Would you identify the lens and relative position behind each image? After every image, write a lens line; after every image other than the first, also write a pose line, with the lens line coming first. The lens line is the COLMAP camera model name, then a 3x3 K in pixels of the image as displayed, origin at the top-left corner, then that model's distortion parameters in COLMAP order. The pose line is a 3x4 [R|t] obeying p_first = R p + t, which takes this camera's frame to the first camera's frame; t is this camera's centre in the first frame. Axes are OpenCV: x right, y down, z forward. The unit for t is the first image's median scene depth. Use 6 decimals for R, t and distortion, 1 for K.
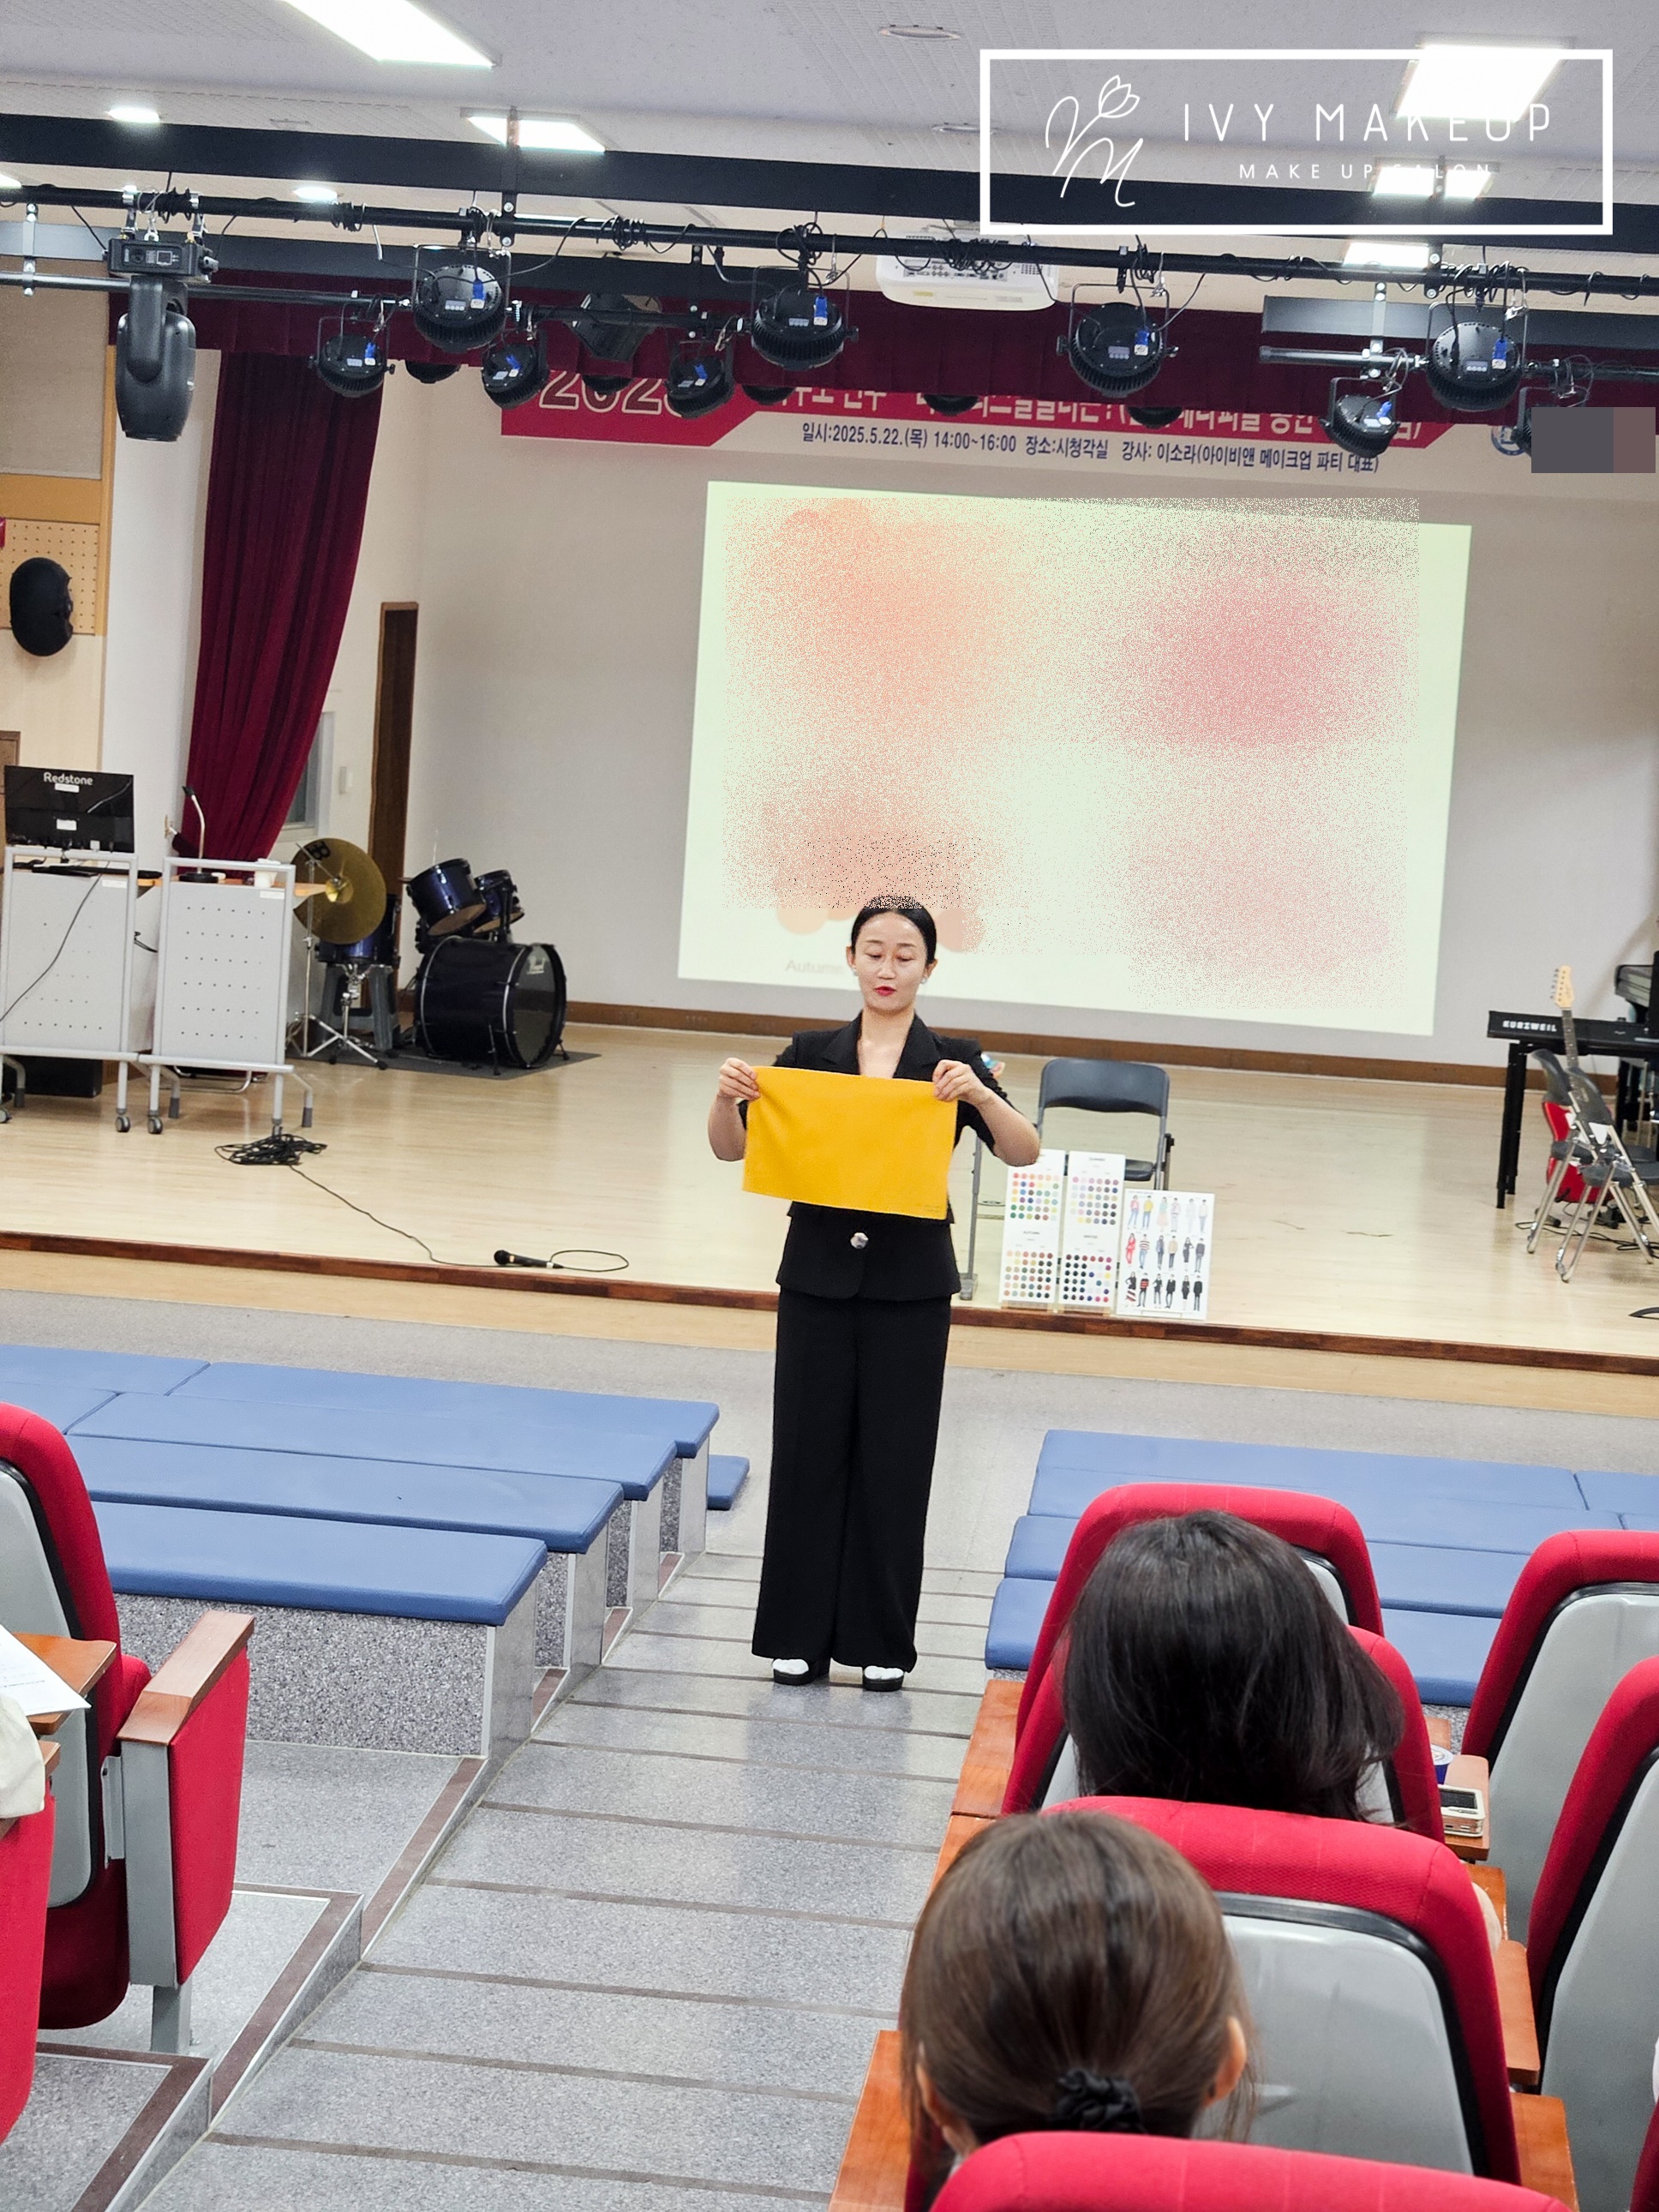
lens RADIAL K [[4240.2, 0, 806.3], [0, 4240.2, 988.0], [0, 0, 1]] dist [0.087784, 0.000000]
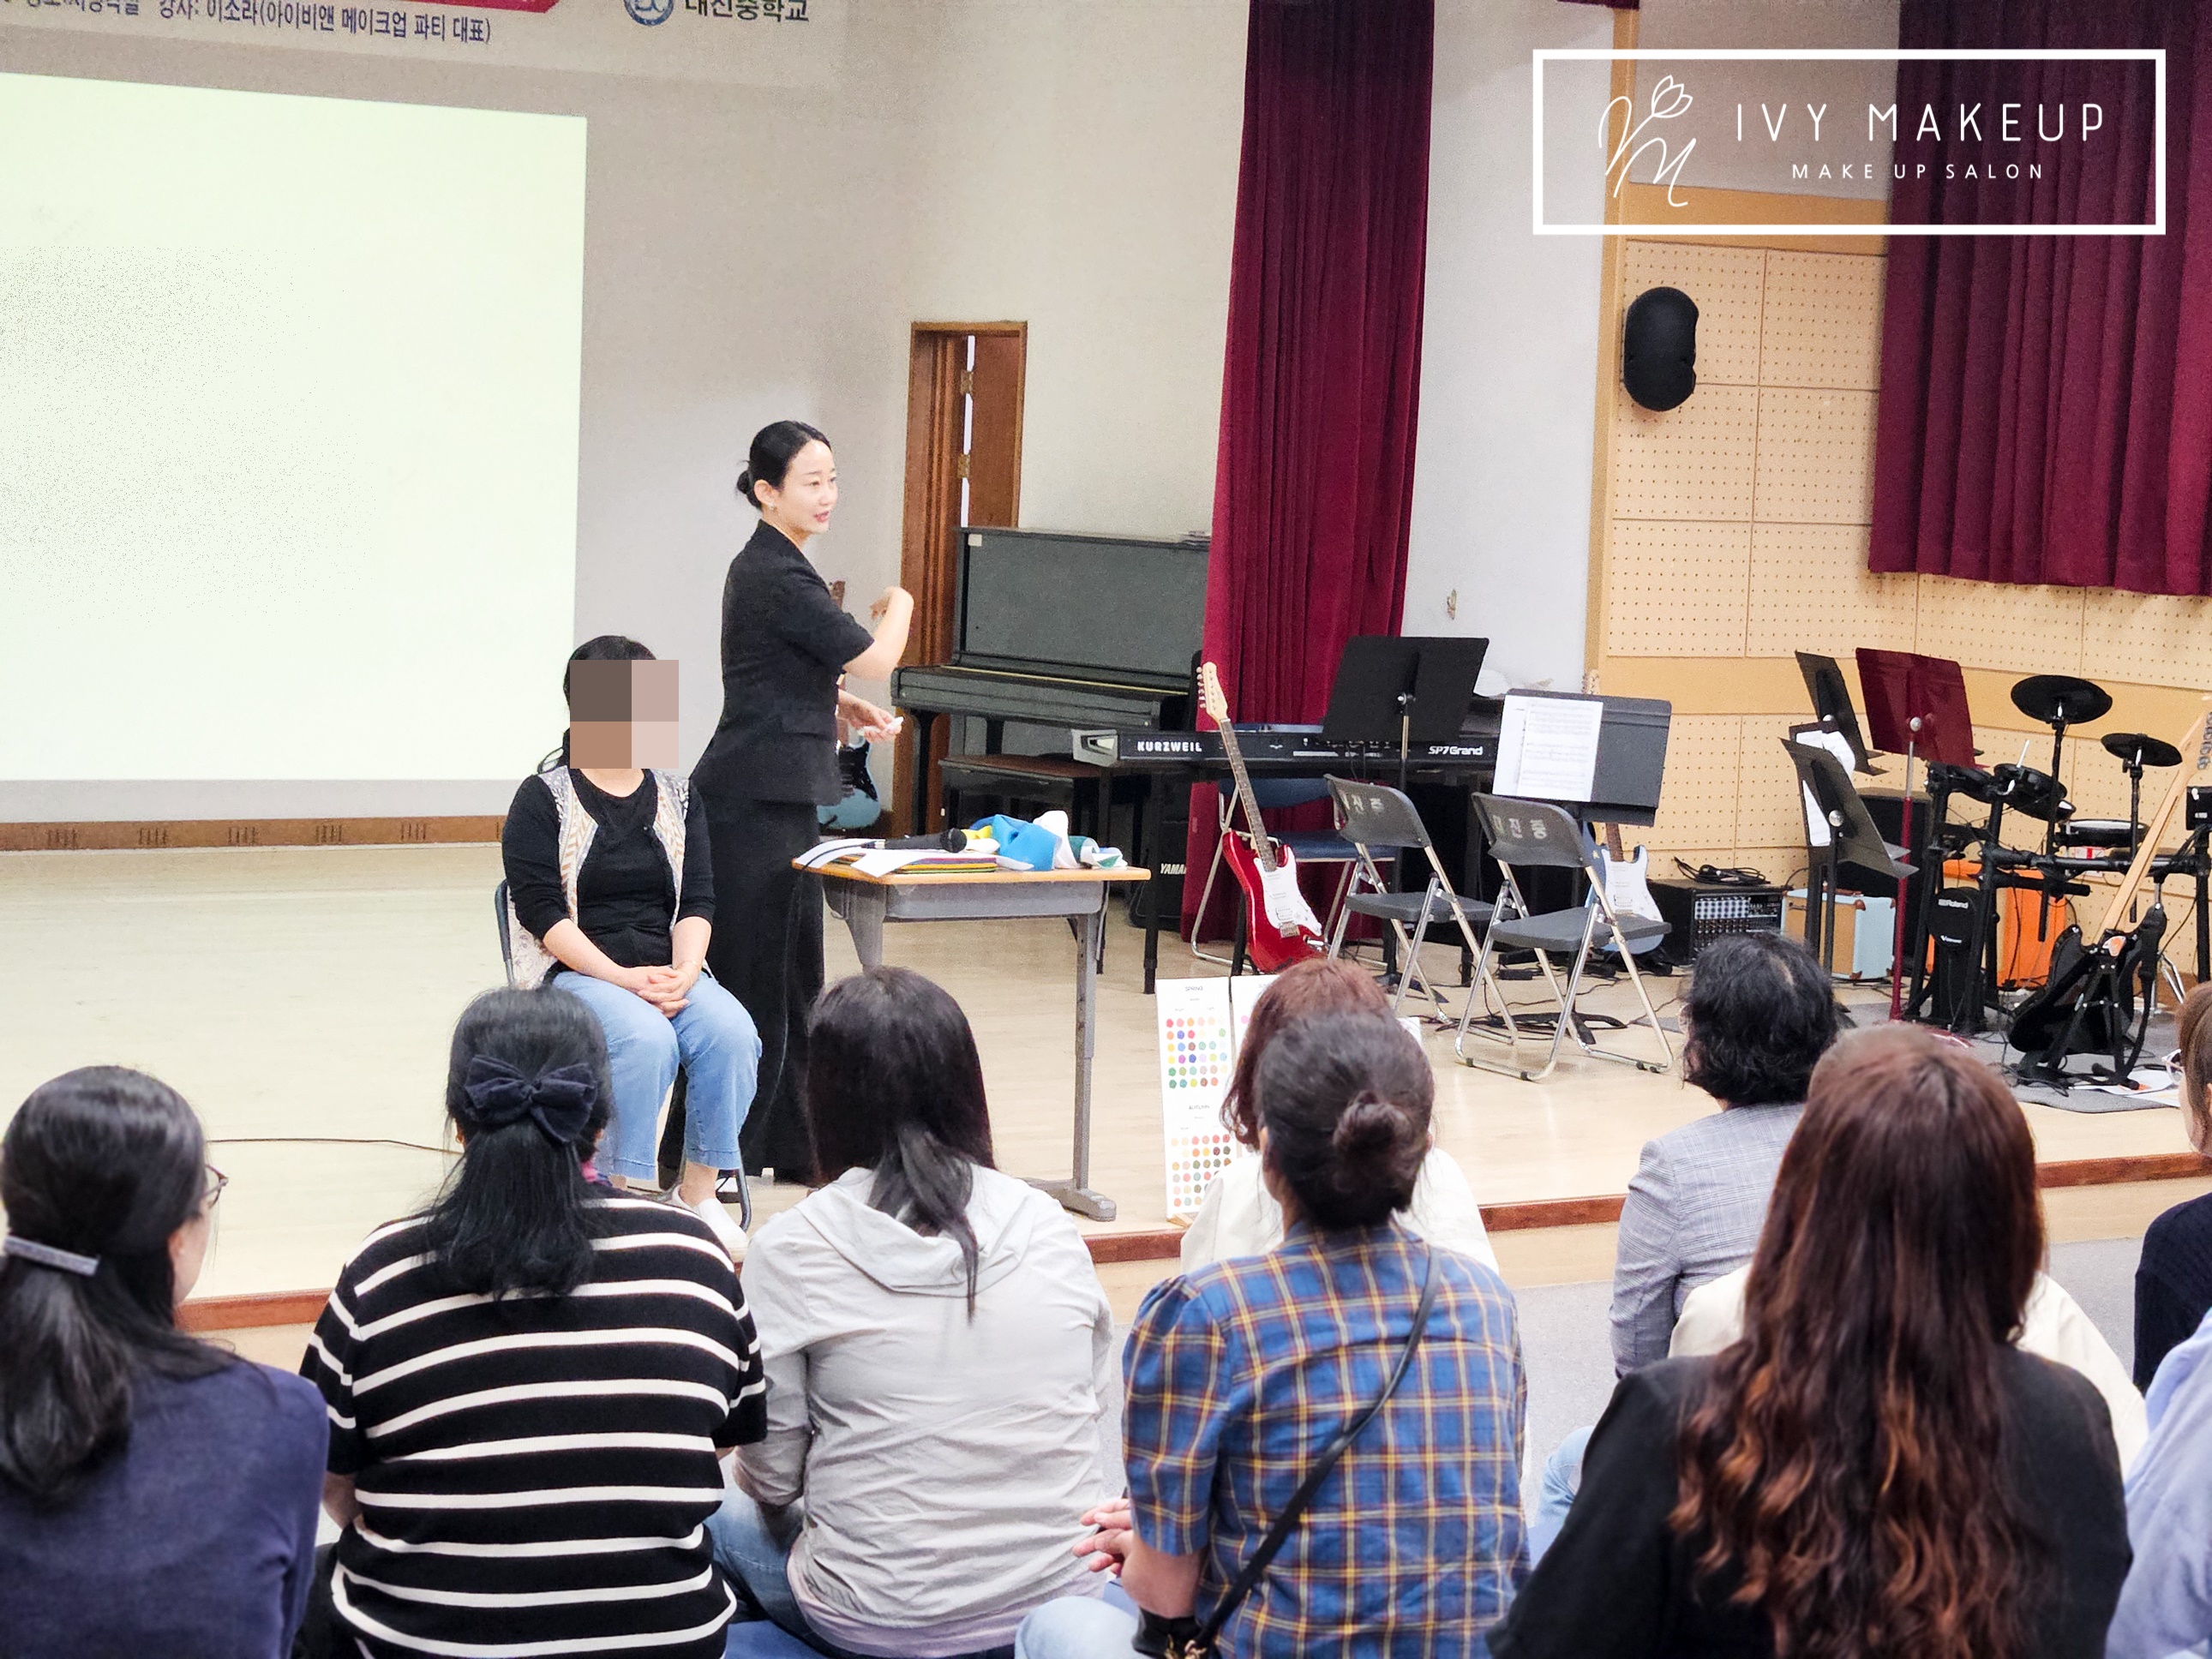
lens RADIAL K [[4240.2, 0, 1089.9], [0, 4240.2, 814.3], [0, 0, 1]] dist [0.087784, 0.000000]
pose [[0.822050, -0.084934, 0.563046, -0.313087], [0.069491, 0.996386, 0.048845, -0.019933], [-0.565160, -0.001026, 0.824981, 0.447567]]
